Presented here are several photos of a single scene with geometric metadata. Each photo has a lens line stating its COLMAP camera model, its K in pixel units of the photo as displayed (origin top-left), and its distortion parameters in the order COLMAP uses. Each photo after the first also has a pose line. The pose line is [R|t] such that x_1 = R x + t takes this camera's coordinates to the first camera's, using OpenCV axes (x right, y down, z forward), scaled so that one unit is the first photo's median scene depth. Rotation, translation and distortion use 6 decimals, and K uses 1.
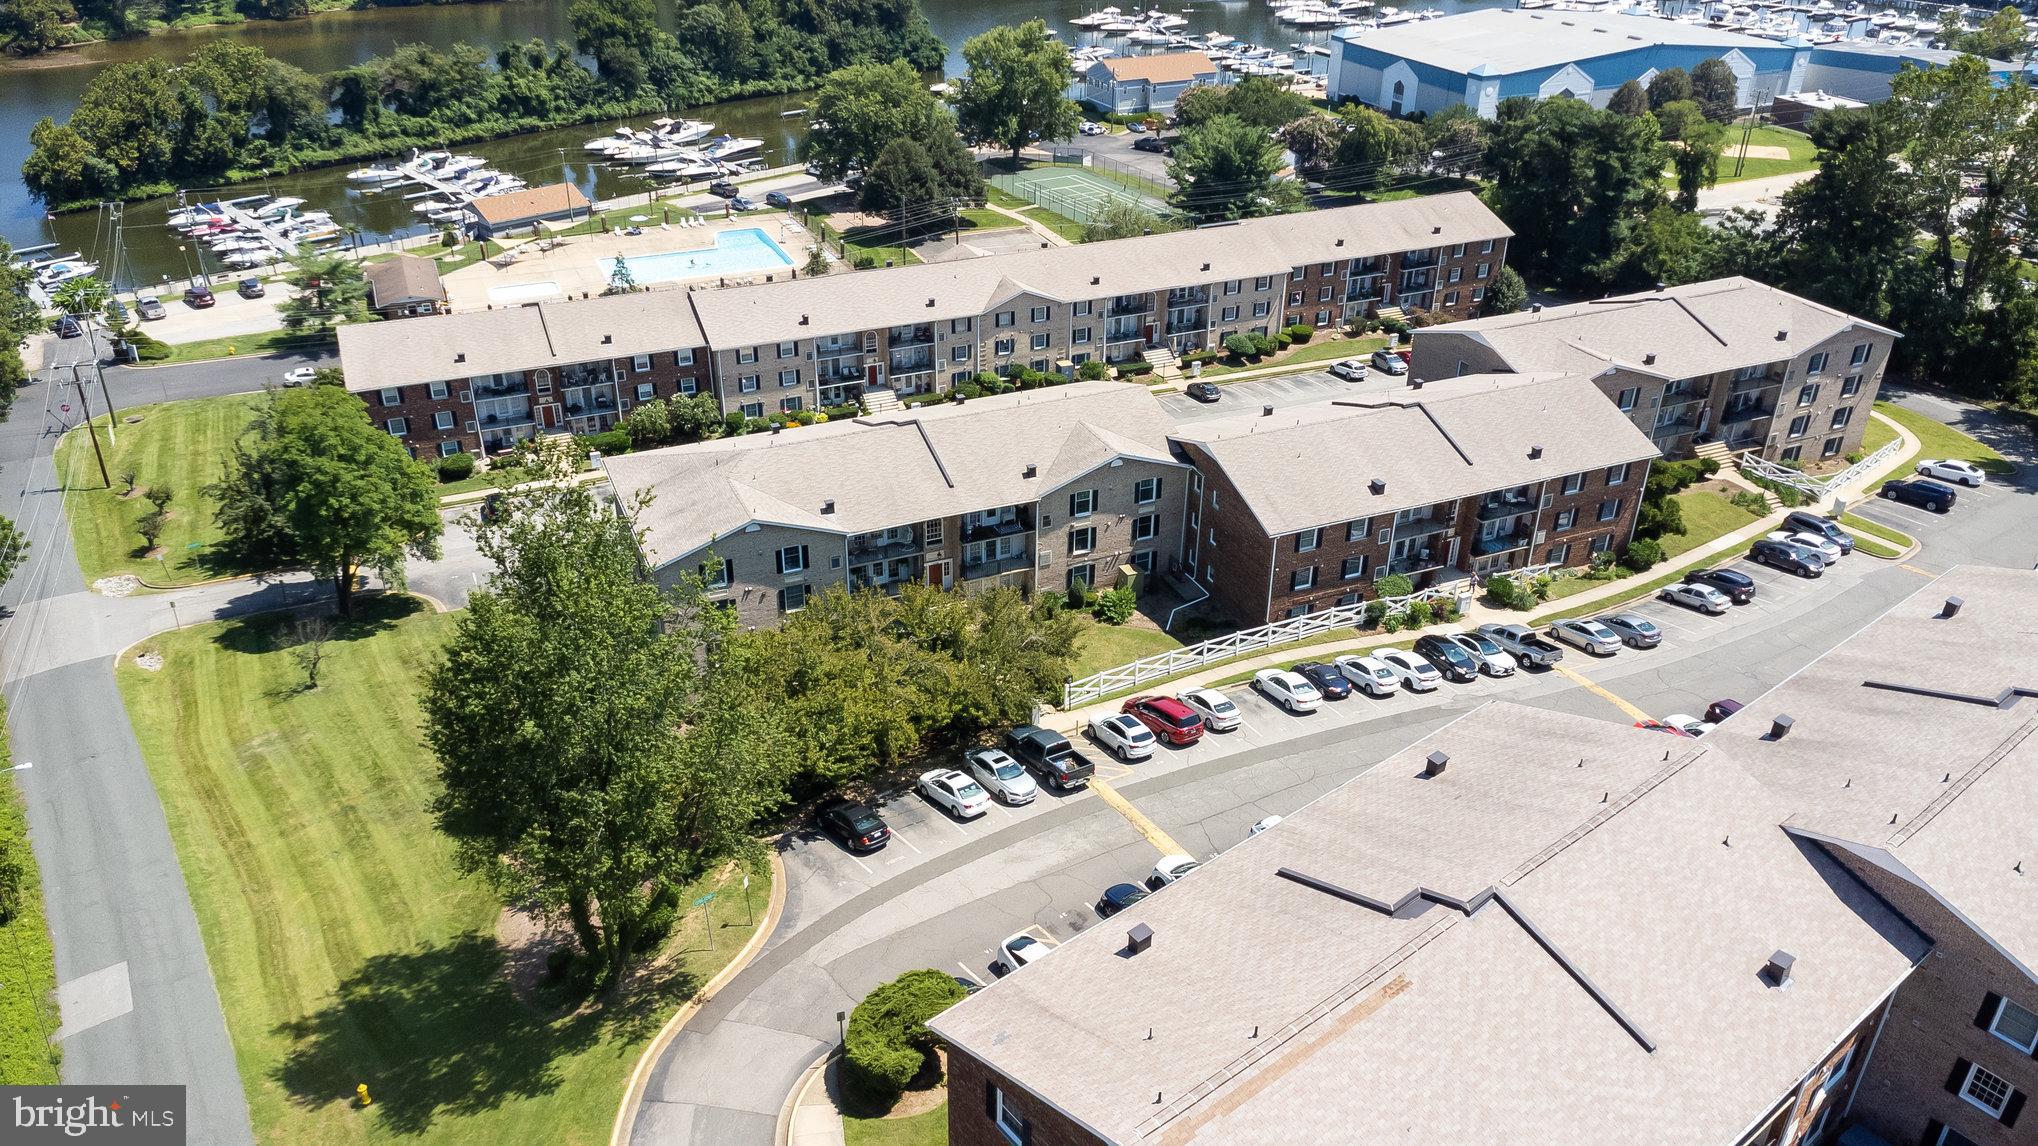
lens RADIAL K [[1426.1, 0, 1019.0], [0, 1426.1, 573.0], [0, 0, 1]] dist [0.011279, -0.000835]
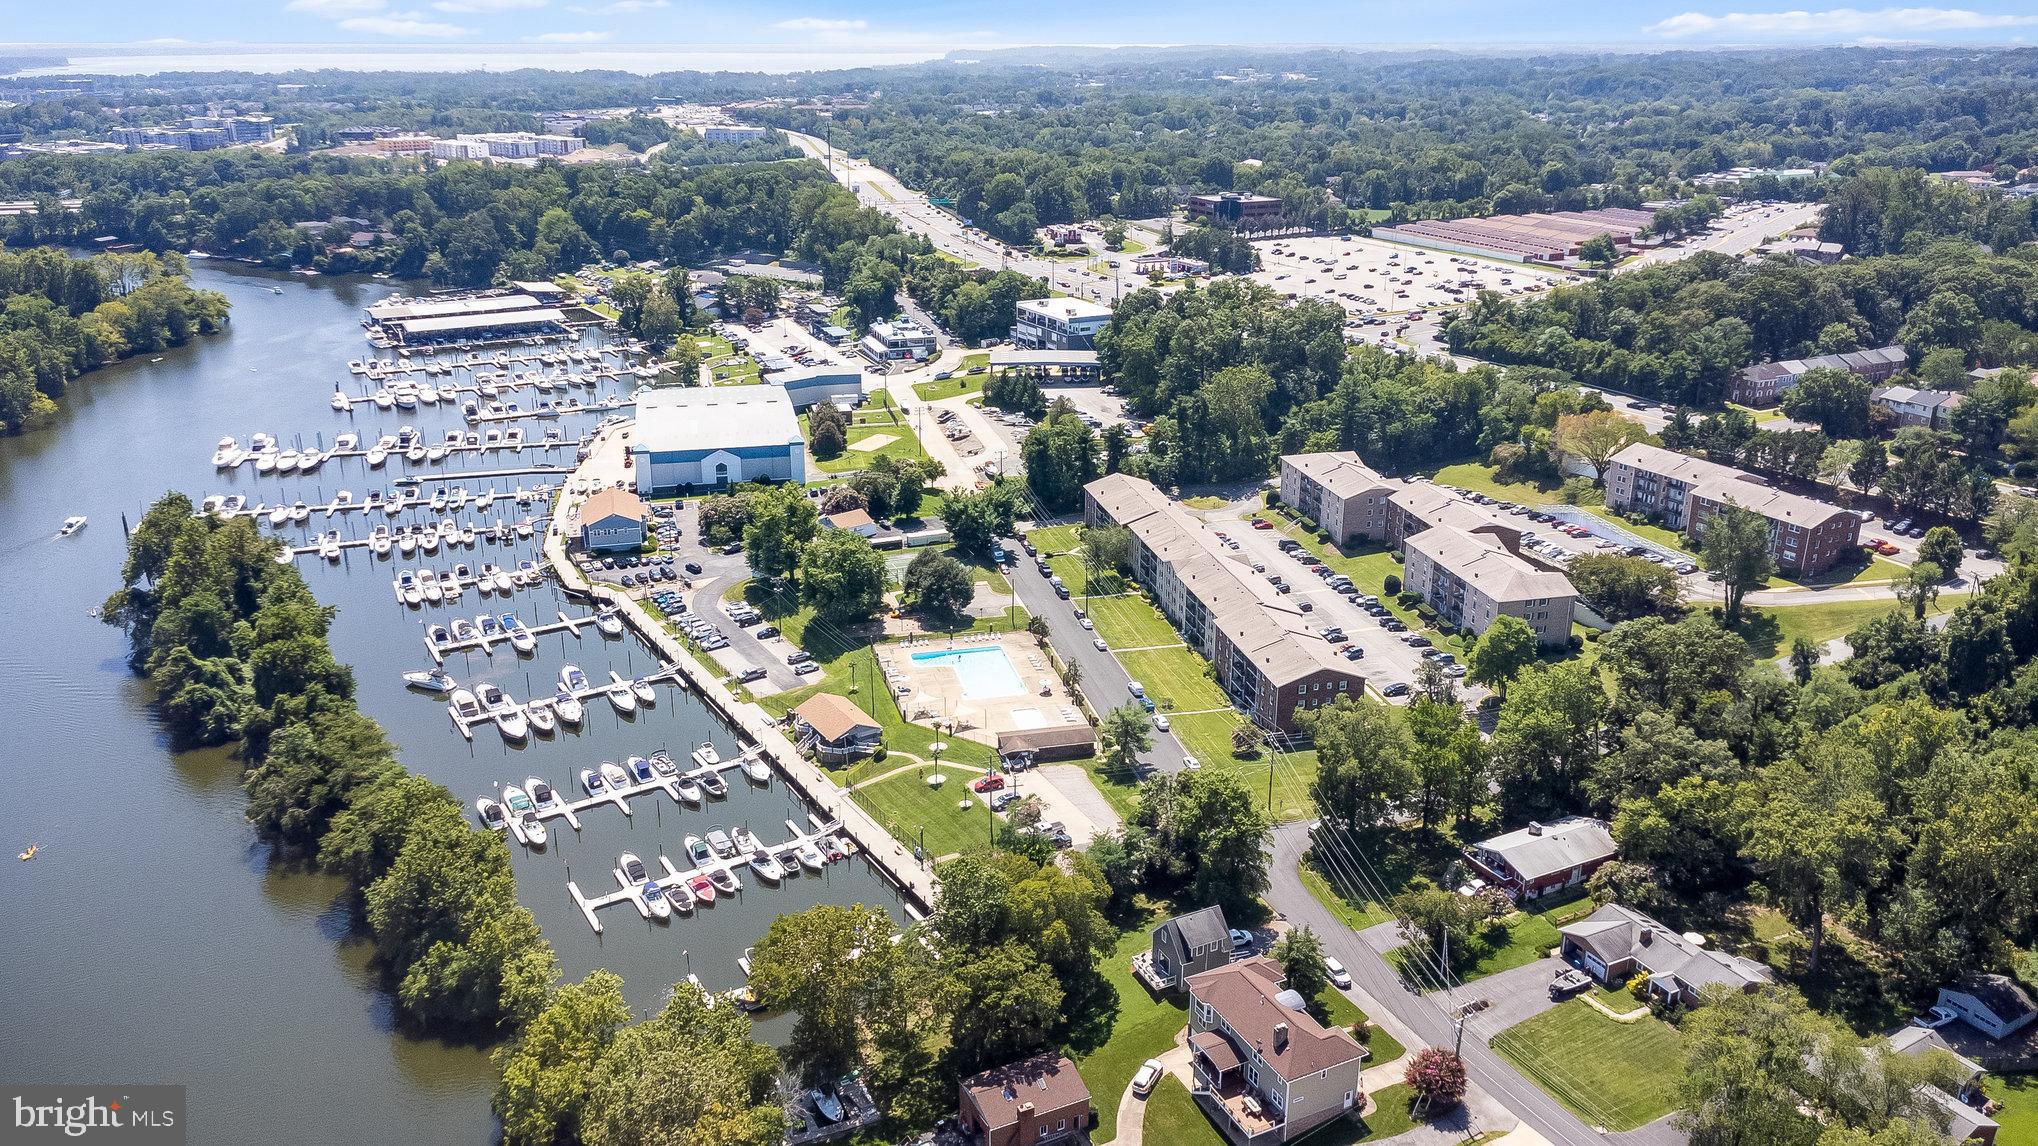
lens RADIAL K [[1426.1, 0, 1019.0], [0, 1426.1, 573.0], [0, 0, 1]] dist [0.011279, -0.000835]
pose [[0.178447, -0.346720, 0.920837, -1.945314], [0.484729, 0.845394, 0.224379, -0.776071], [-0.856267, 0.406317, 0.318924, 0.560424]]
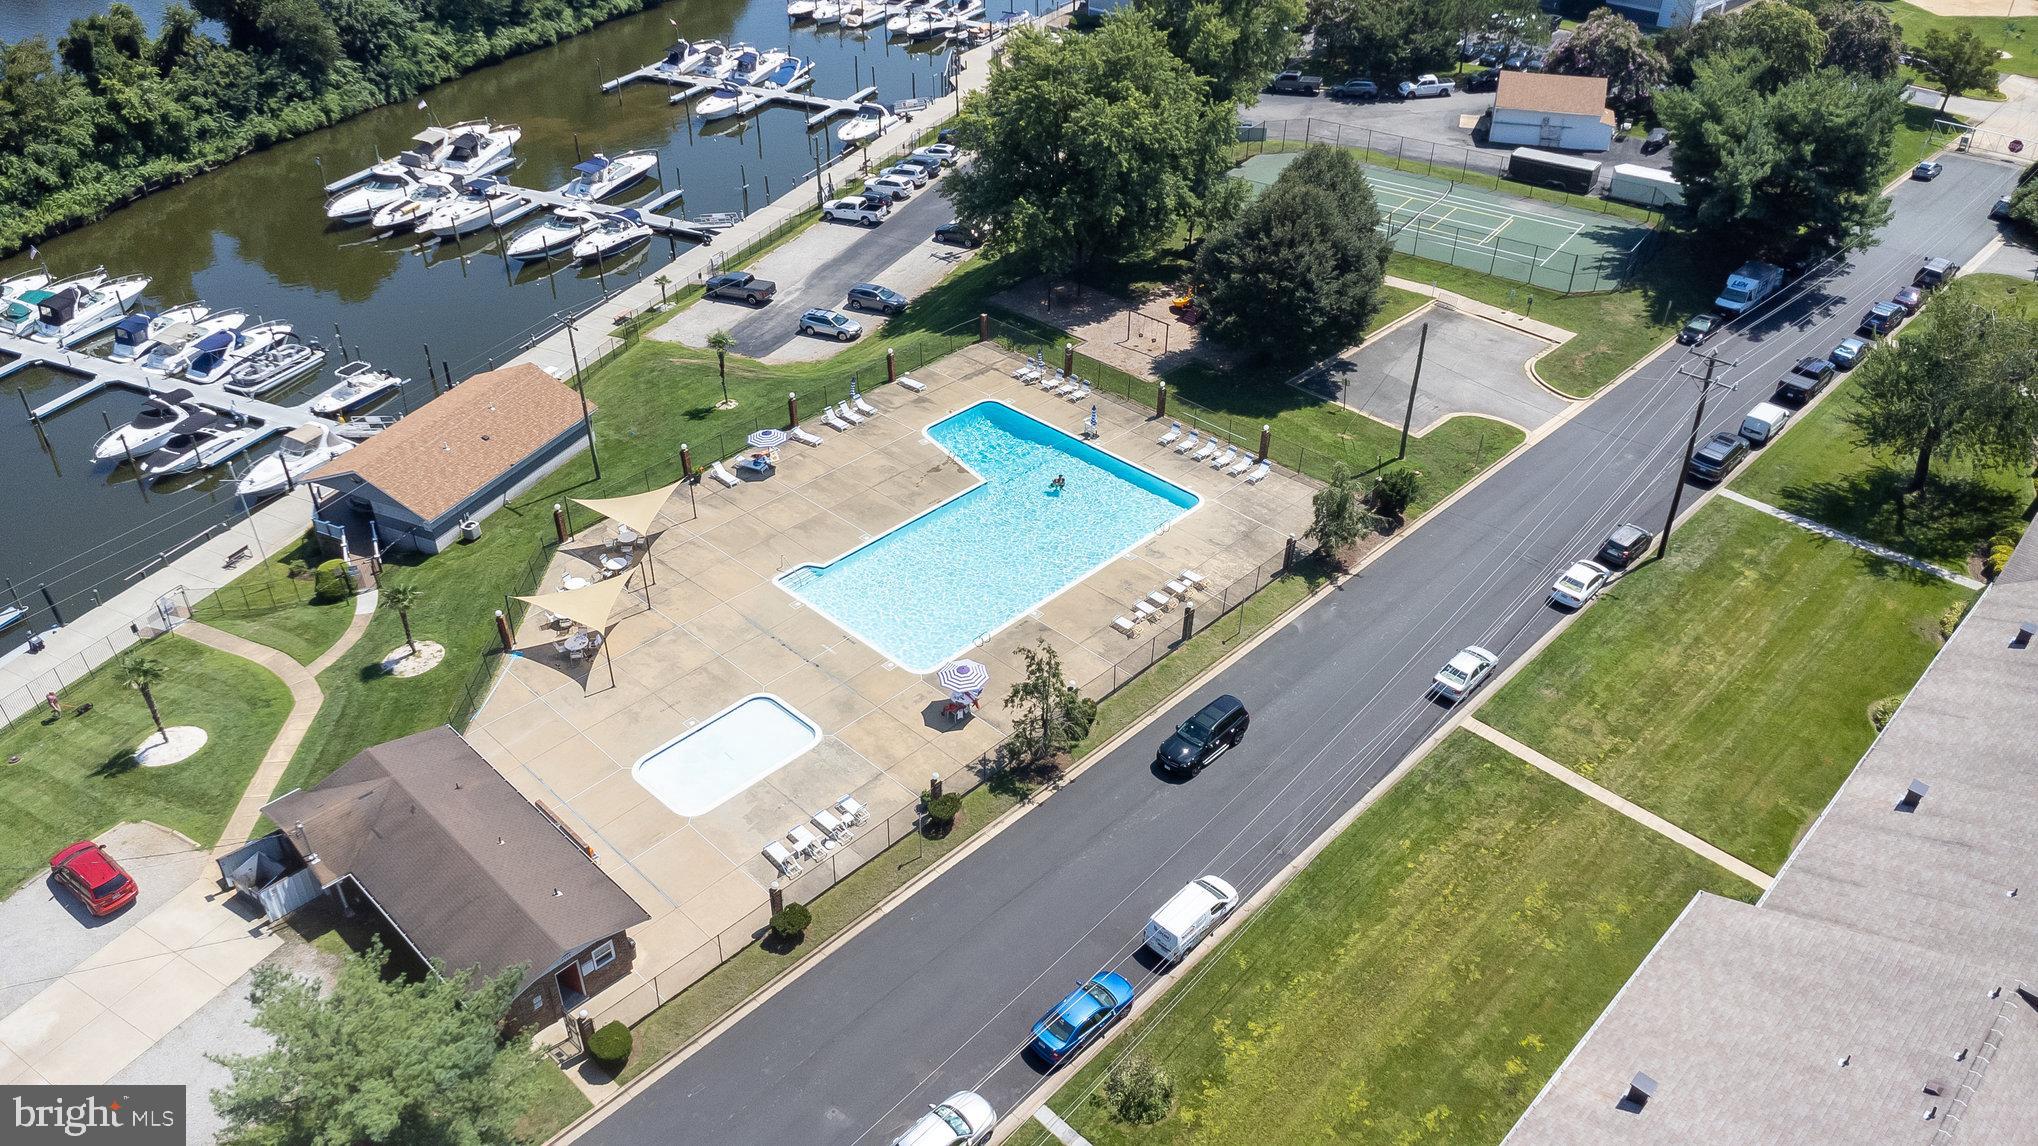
lens RADIAL K [[1427.2, 0, 1019.0], [0, 1427.2, 573.0], [0, 0, 1]] dist [0.078672, -0.098444]
pose [[0.924471, -0.223069, 0.309181, -0.453695], [0.190892, 0.972818, 0.131092, -0.331457], [-0.330019, -0.062171, 0.941925, 0.715743]]
